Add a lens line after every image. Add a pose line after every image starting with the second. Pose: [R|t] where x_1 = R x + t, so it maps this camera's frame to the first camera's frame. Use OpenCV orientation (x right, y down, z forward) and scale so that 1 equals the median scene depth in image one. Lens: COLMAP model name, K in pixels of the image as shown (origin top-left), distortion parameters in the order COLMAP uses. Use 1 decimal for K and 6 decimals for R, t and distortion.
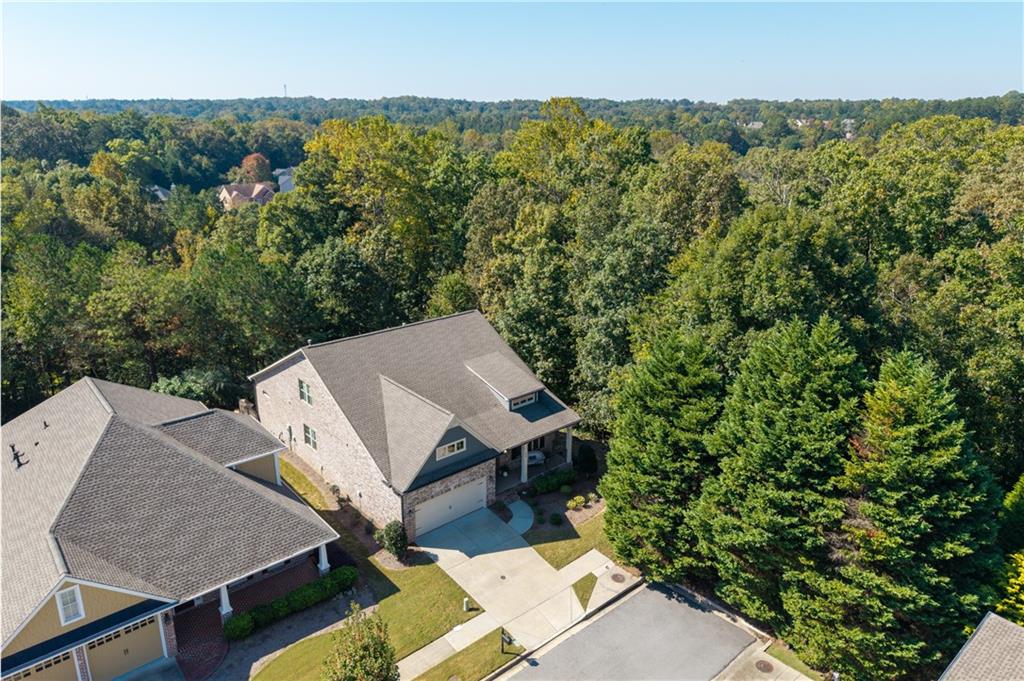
lens RADIAL K [[701.8, 0, 517.9], [0, 701.8, 300.0], [0, 0, 1]] dist [0.008050, -0.006998]
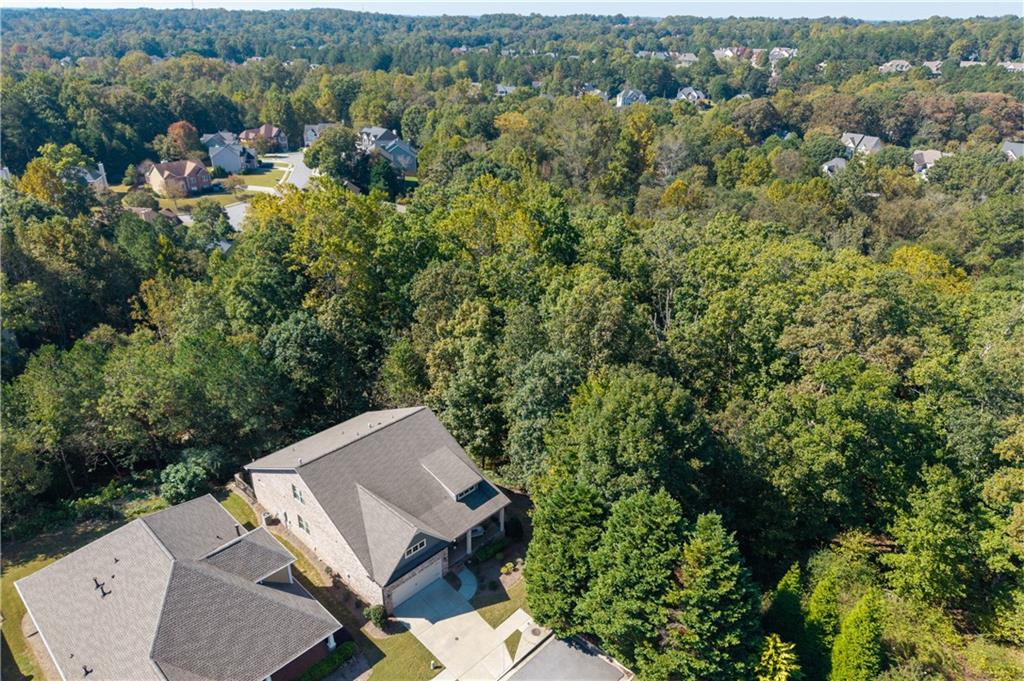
lens RADIAL K [[708.6, 0, 520.4], [0, 708.6, 314.9], [0, 0, 1]] dist [0.002774, -0.003344]
pose [[0.995534, -0.033942, 0.088093, 0.002689], [0.021403, 0.989983, 0.139558, -0.414725], [-0.091947, -0.137050, 0.986288, -0.320089]]
